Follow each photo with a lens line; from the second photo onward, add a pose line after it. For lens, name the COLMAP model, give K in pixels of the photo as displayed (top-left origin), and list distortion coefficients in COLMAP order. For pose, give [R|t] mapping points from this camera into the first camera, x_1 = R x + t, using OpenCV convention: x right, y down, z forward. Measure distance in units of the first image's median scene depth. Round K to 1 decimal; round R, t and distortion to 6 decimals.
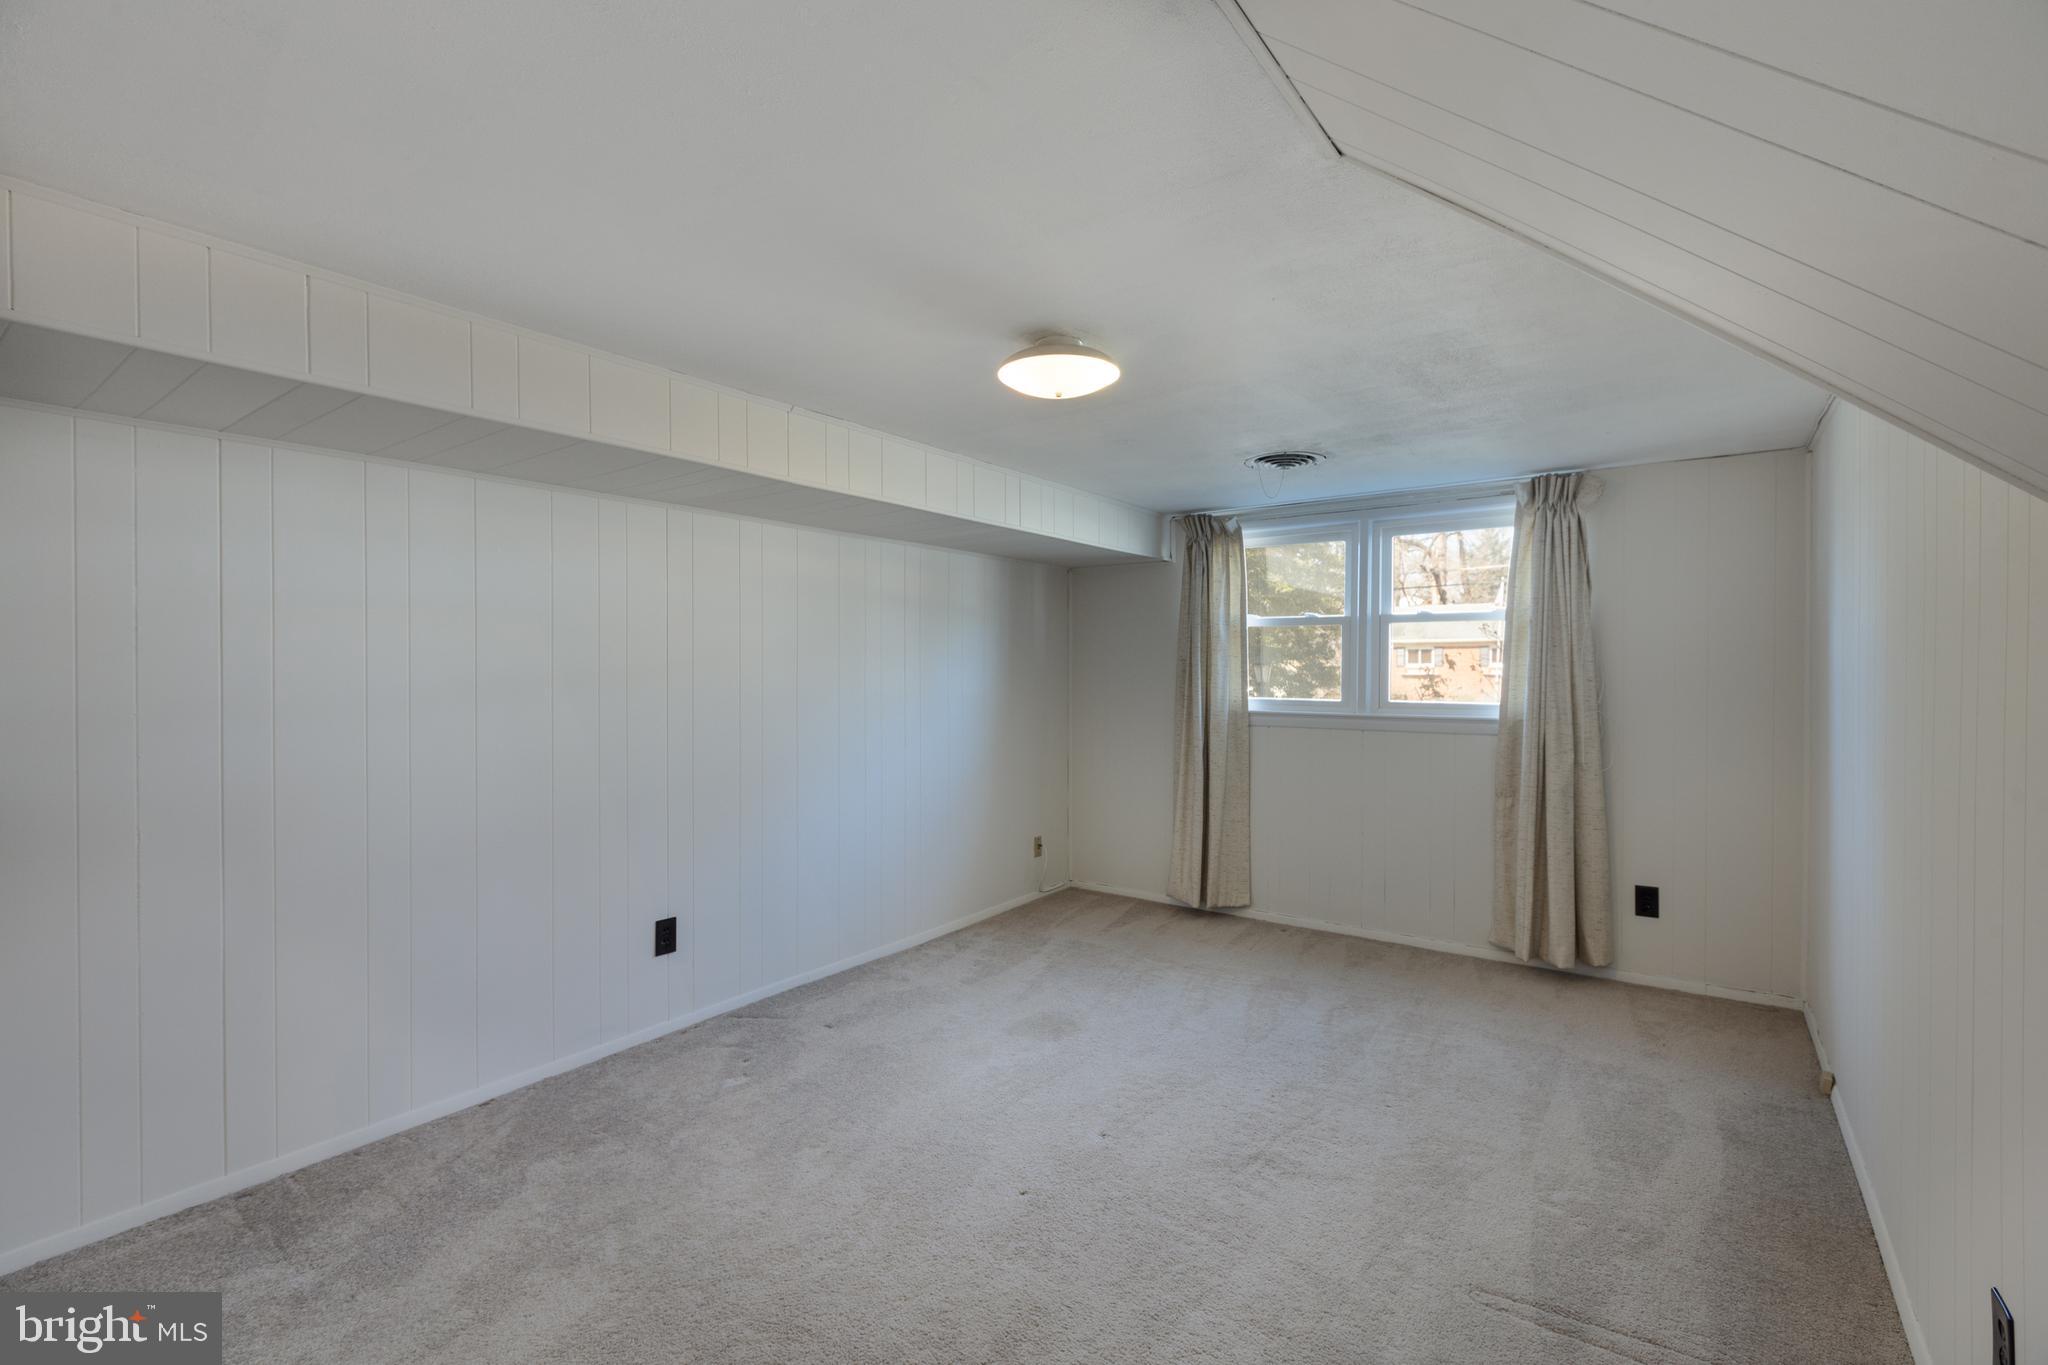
lens RADIAL K [[904.4, 0, 1024.9], [0, 904.4, 674.5], [0, 0, 1]] dist [0.001450, -0.000520]
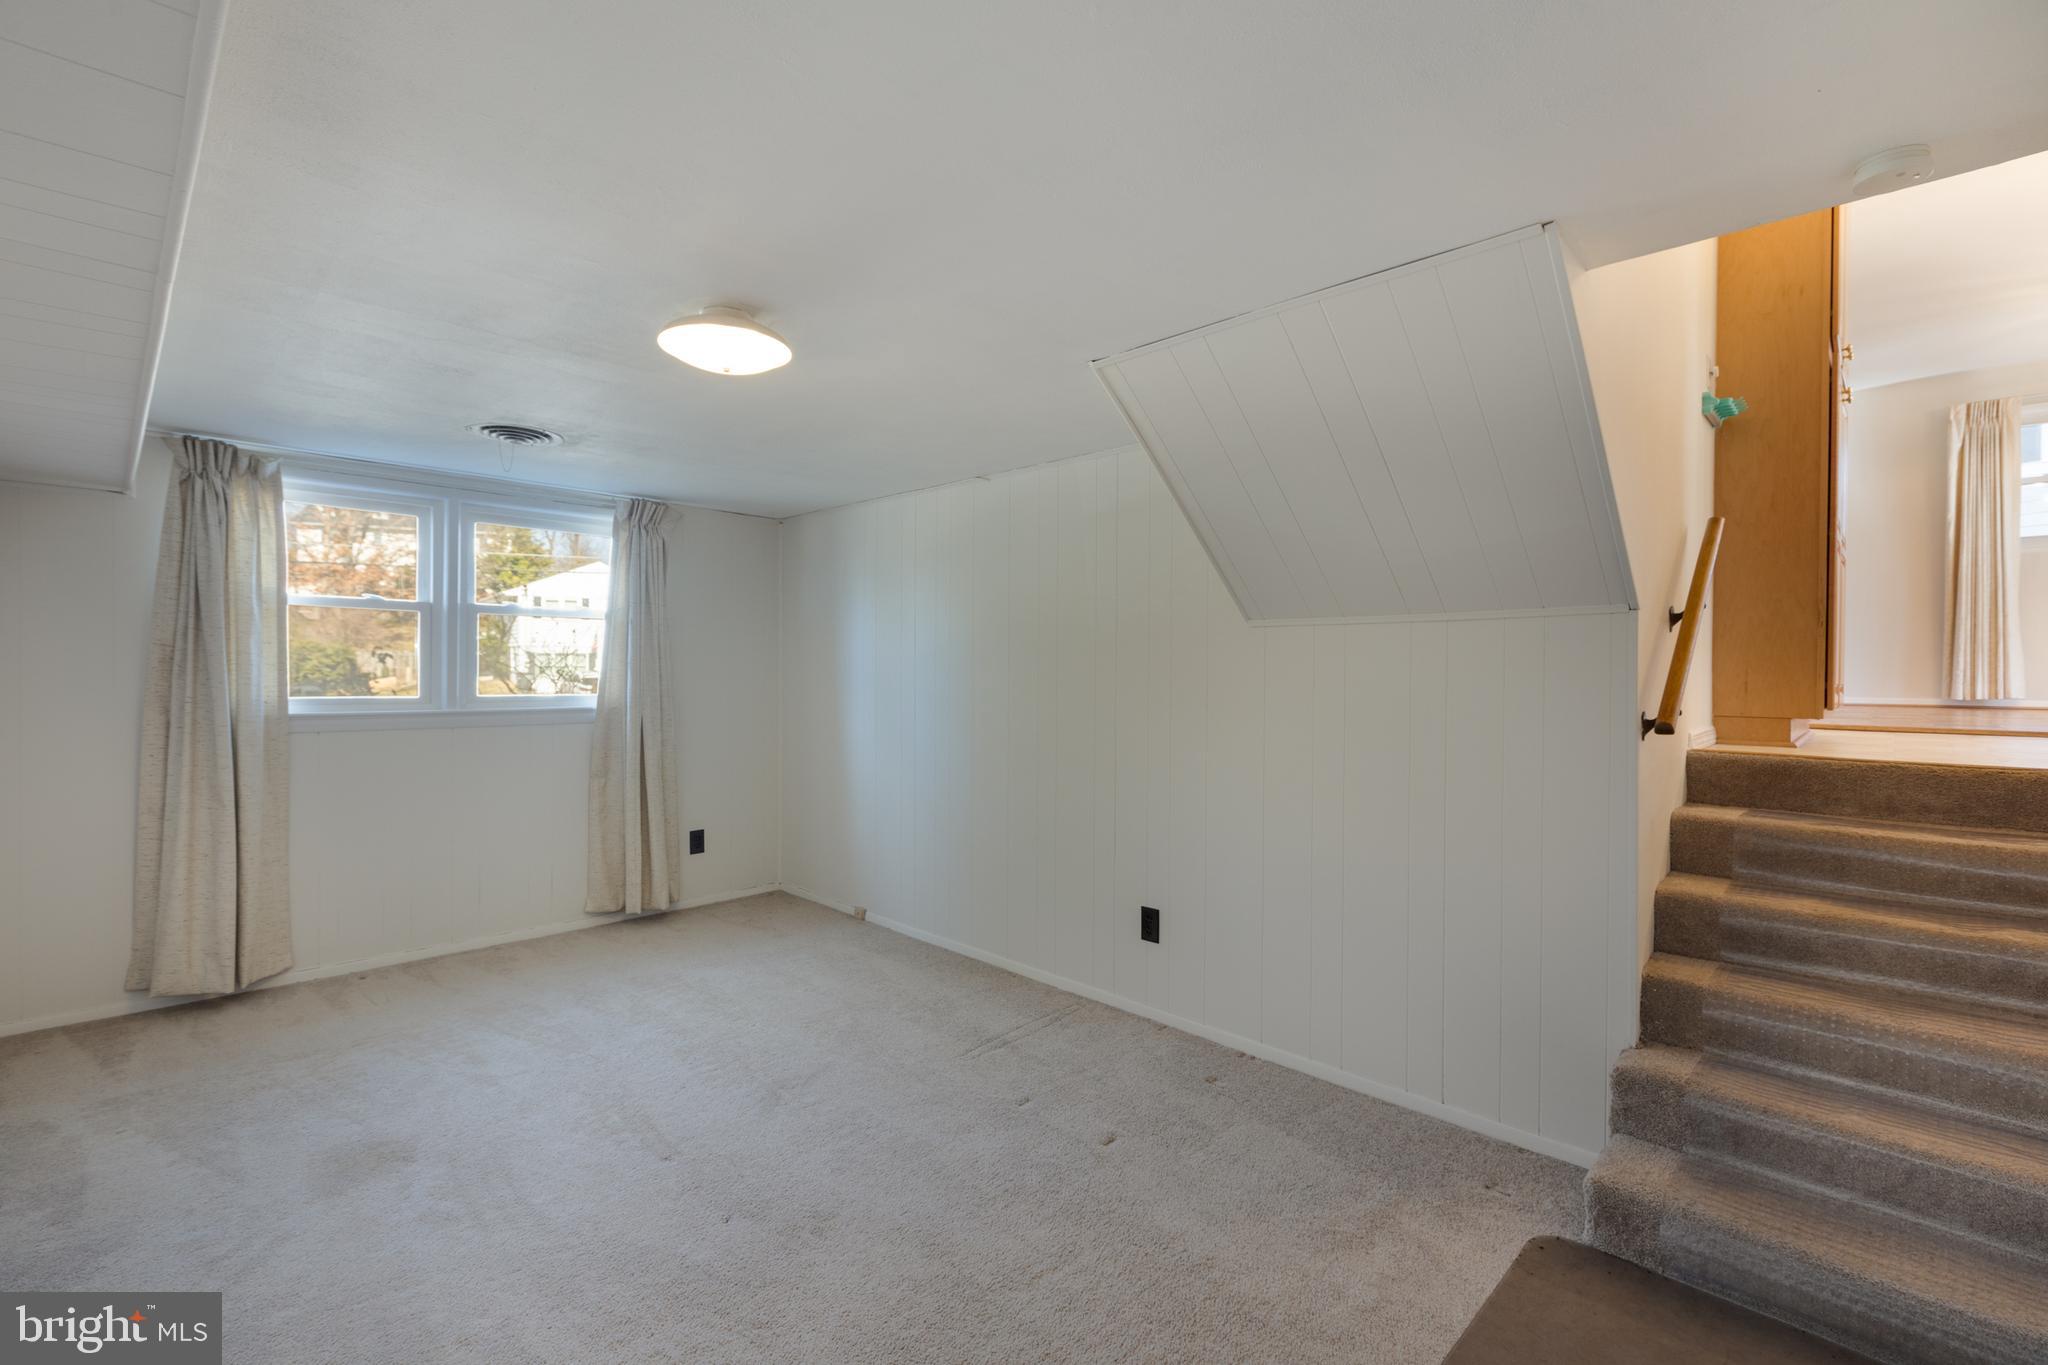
lens RADIAL K [[904.4, 0, 1029.5], [0, 904.4, 677.2], [0, 0, 1]] dist [0.001450, -0.000520]
pose [[0.133103, -0.005131, 0.991089, -0.470873], [-0.001355, 0.999985, 0.005359, 0.004286], [-0.991101, -0.002057, 0.133094, 0.303029]]
